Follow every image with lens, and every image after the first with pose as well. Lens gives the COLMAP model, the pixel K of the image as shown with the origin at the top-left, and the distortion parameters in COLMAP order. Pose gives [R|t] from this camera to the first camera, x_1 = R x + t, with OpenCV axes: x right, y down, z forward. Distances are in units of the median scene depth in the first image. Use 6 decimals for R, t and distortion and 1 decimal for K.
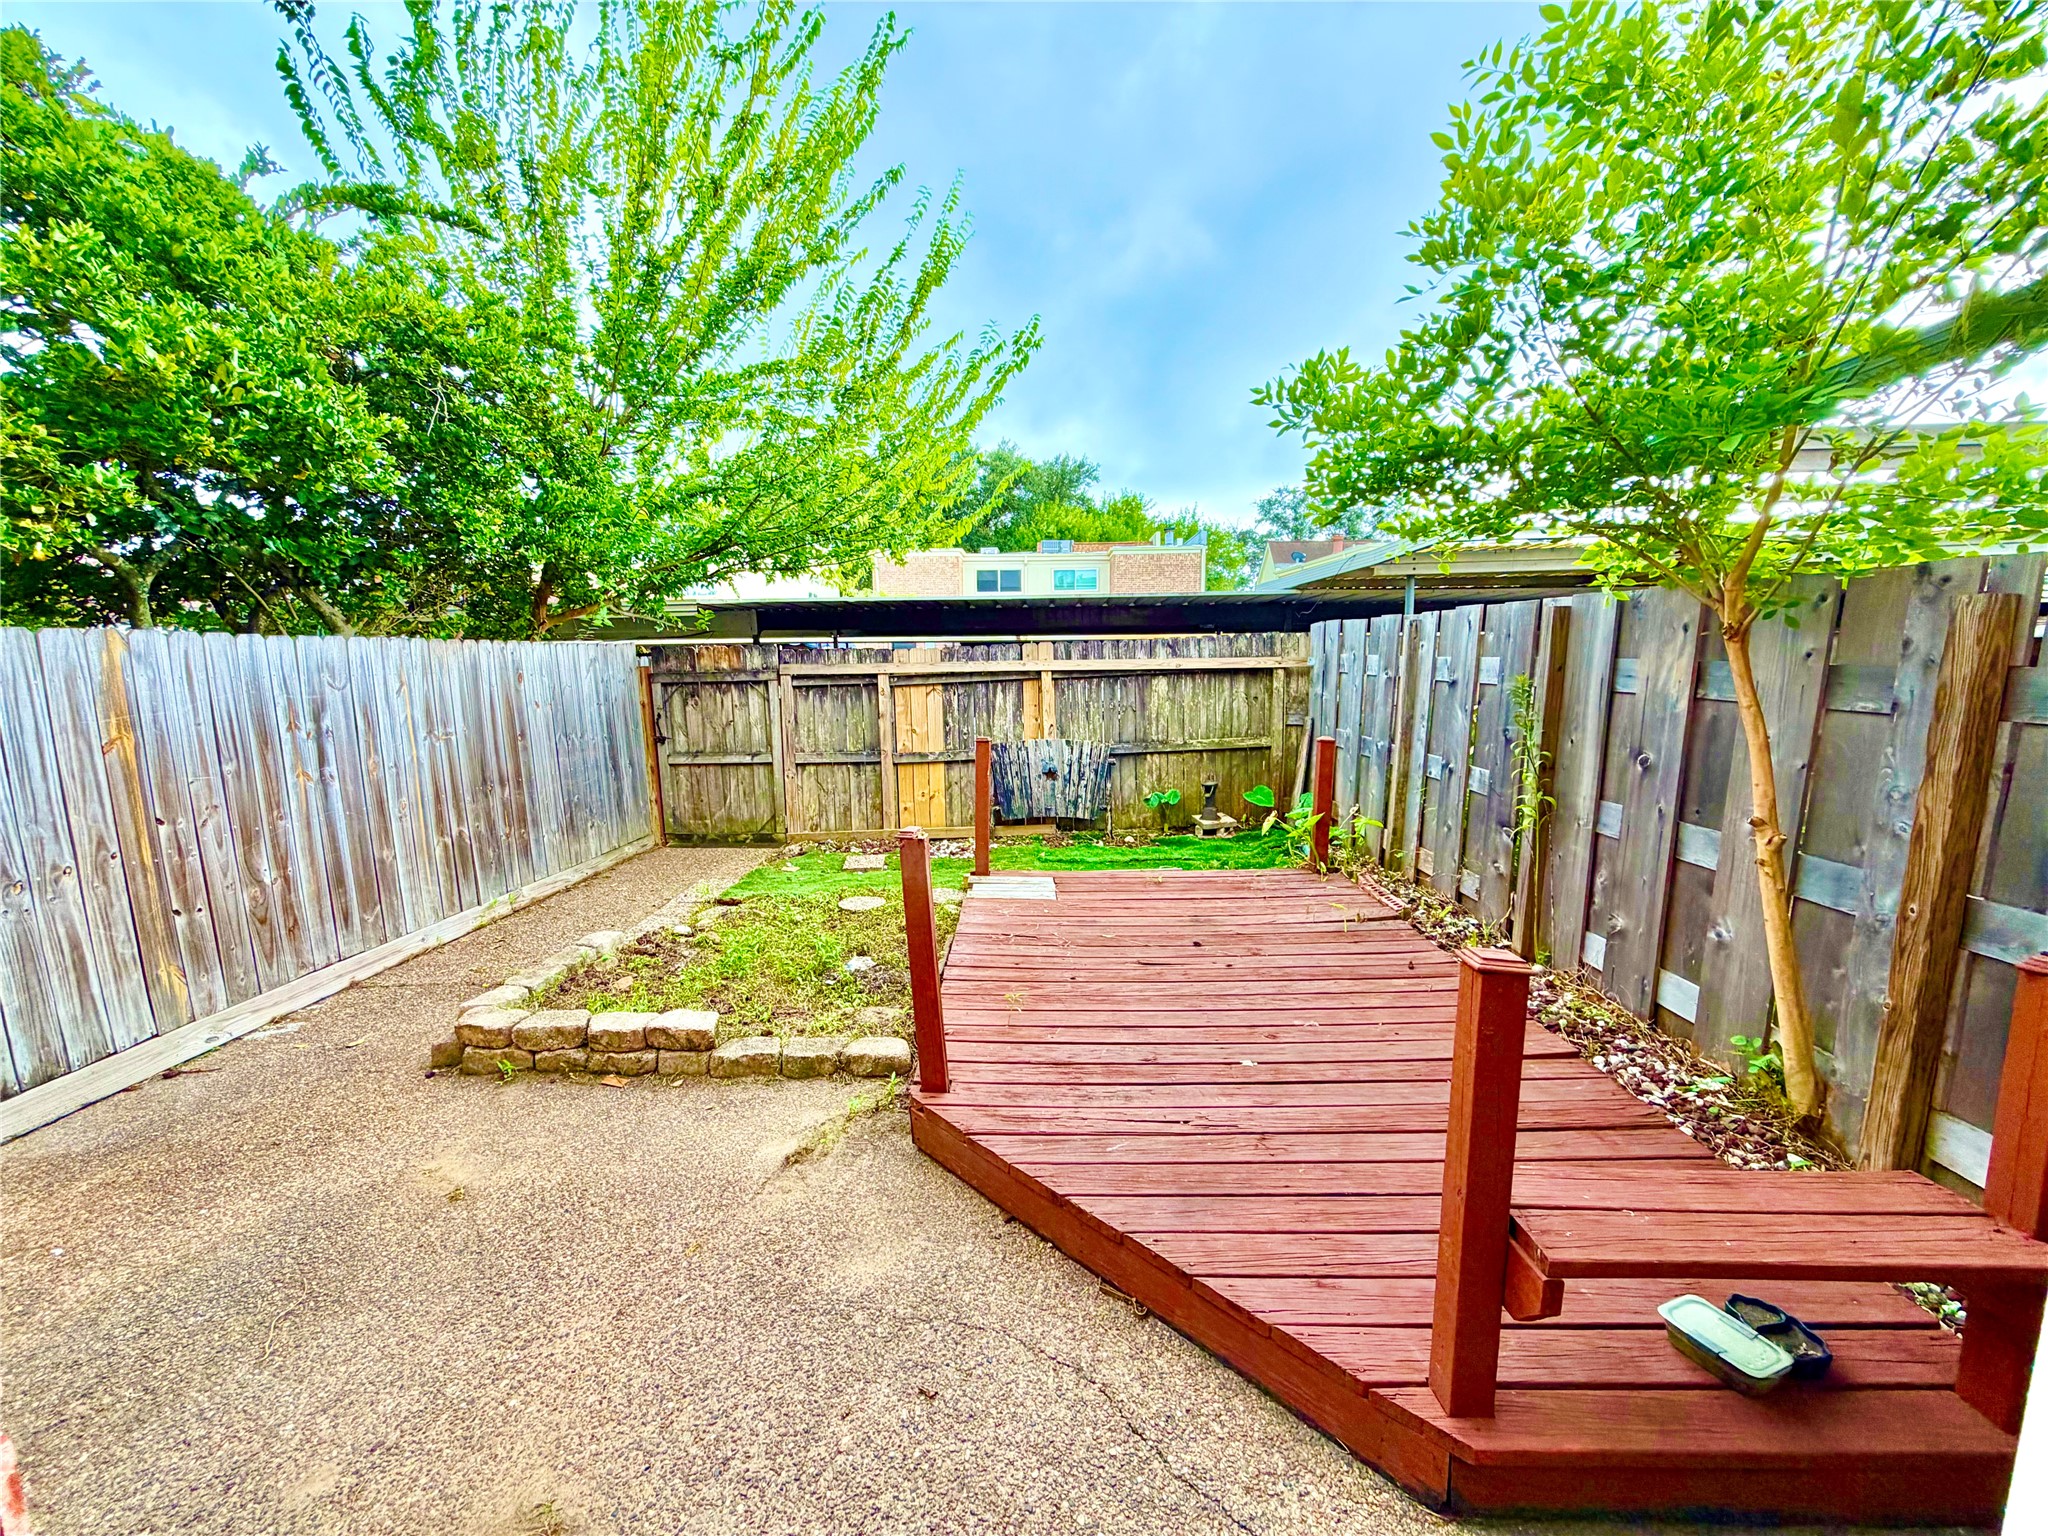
lens RADIAL K [[825.3, 0, 1021.2], [0, 825.3, 761.8], [0, 0, 1]] dist [0.000505, -0.000247]
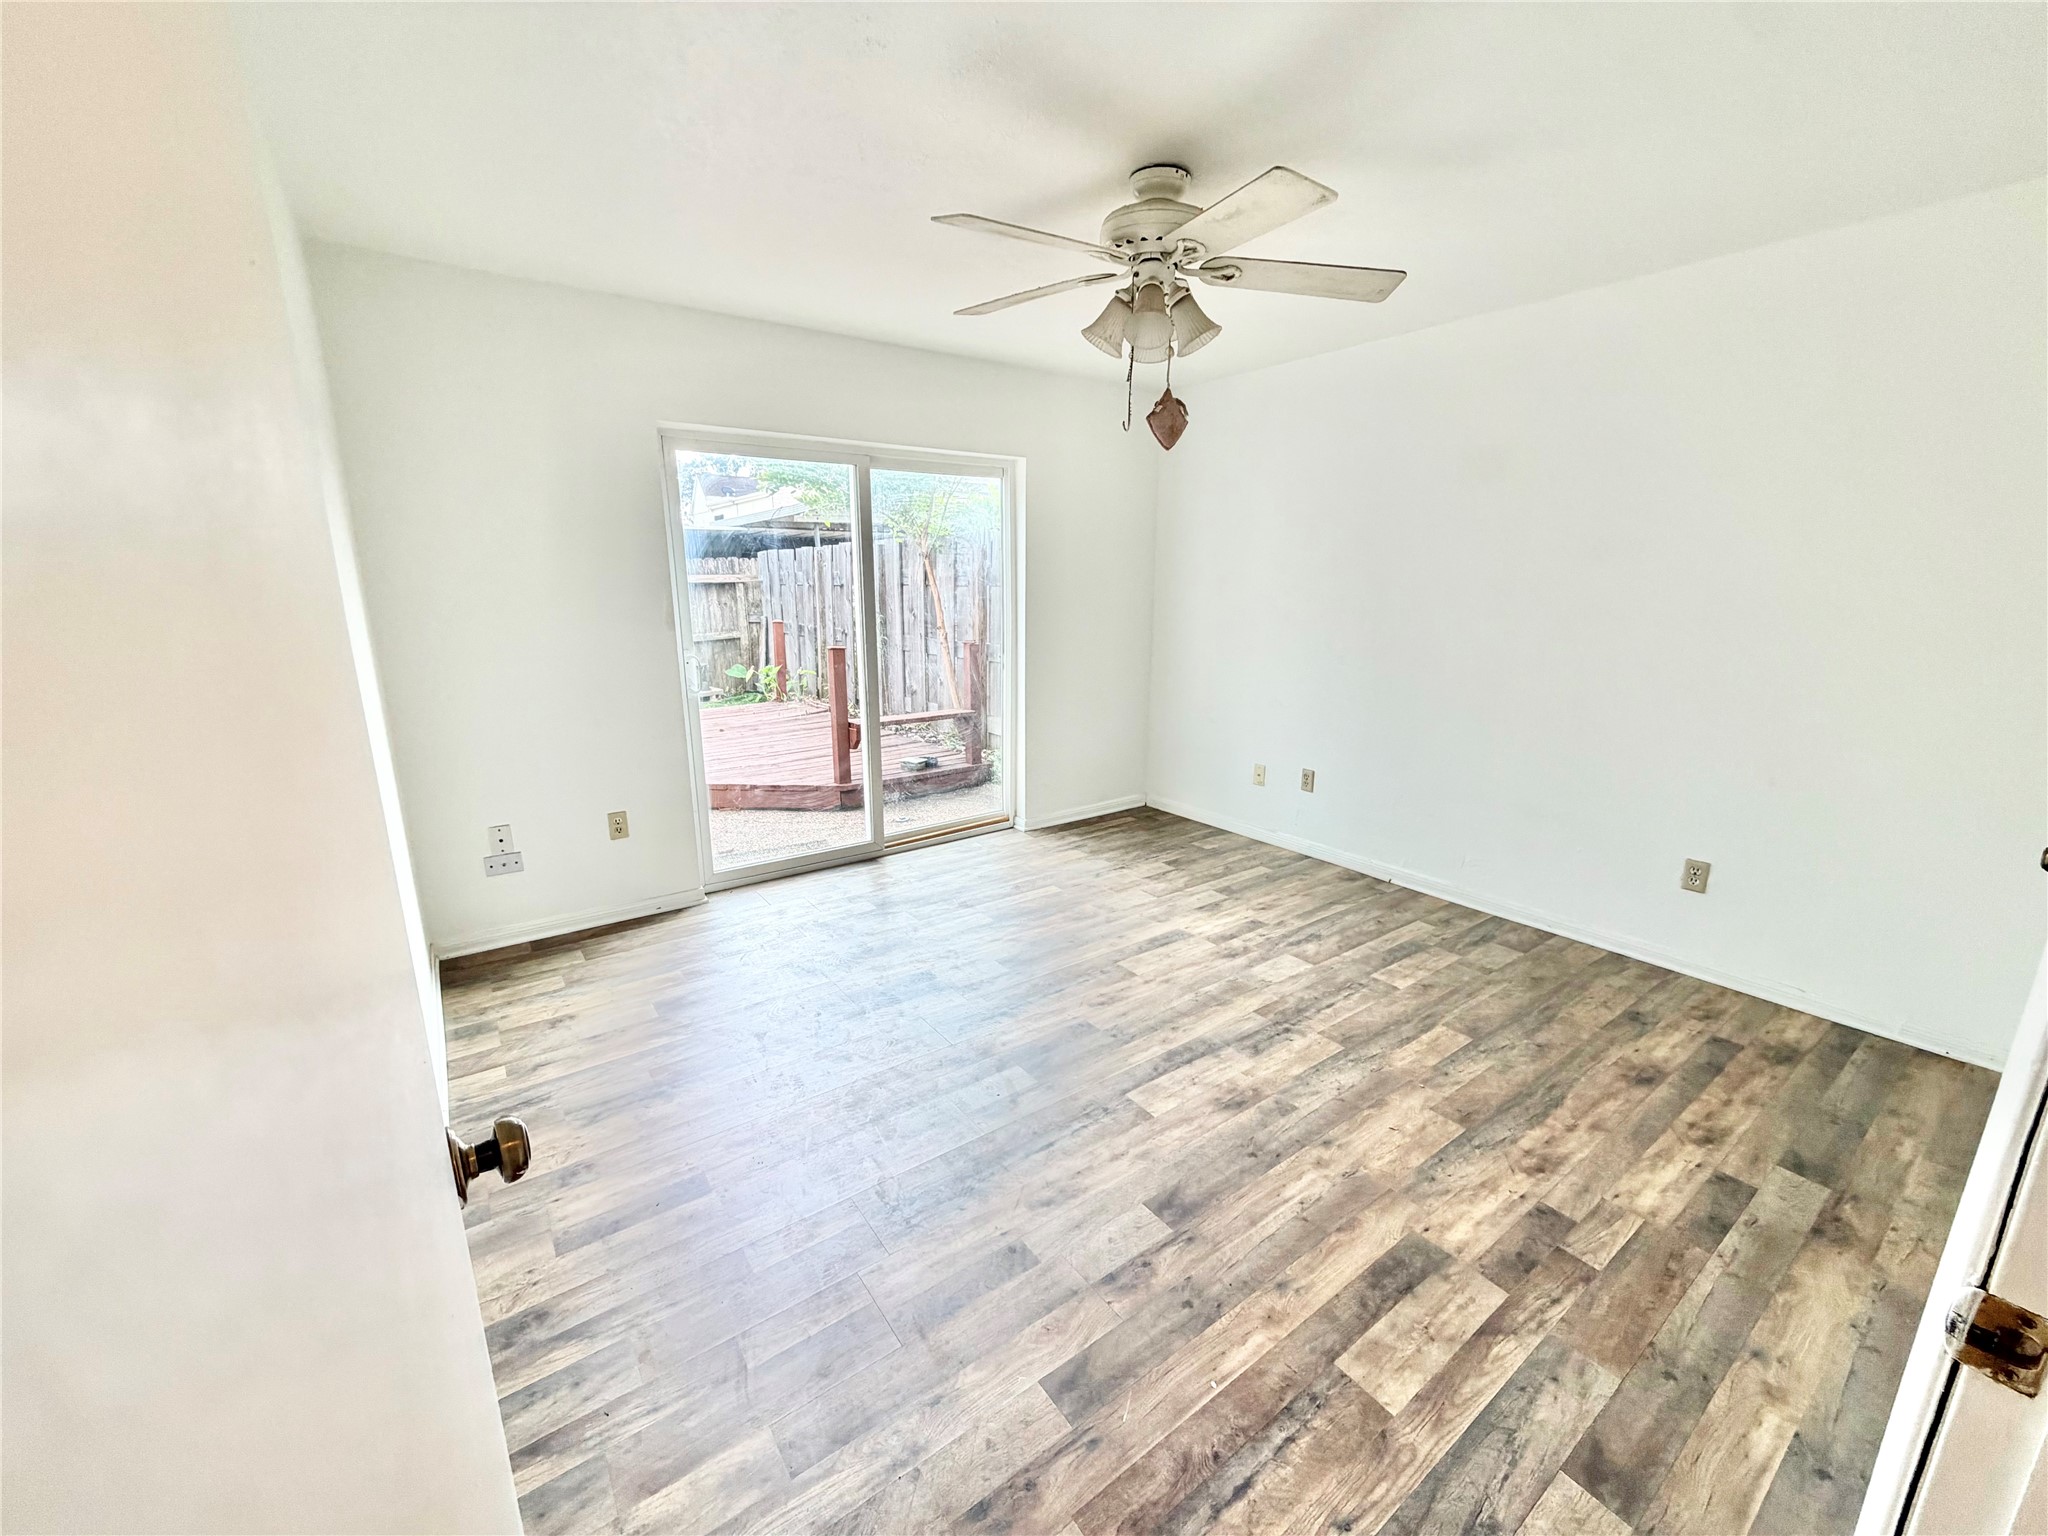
lens RADIAL K [[825.3, 0, 1028.8], [0, 825.3, 767.2], [0, 0, 1]] dist [0.000505, -0.000247]
pose [[0.792740, -0.134772, 0.594474, -0.216606], [0.082828, 0.990023, 0.113995, 0.096134], [-0.603906, -0.041129, 0.795994, -0.540066]]
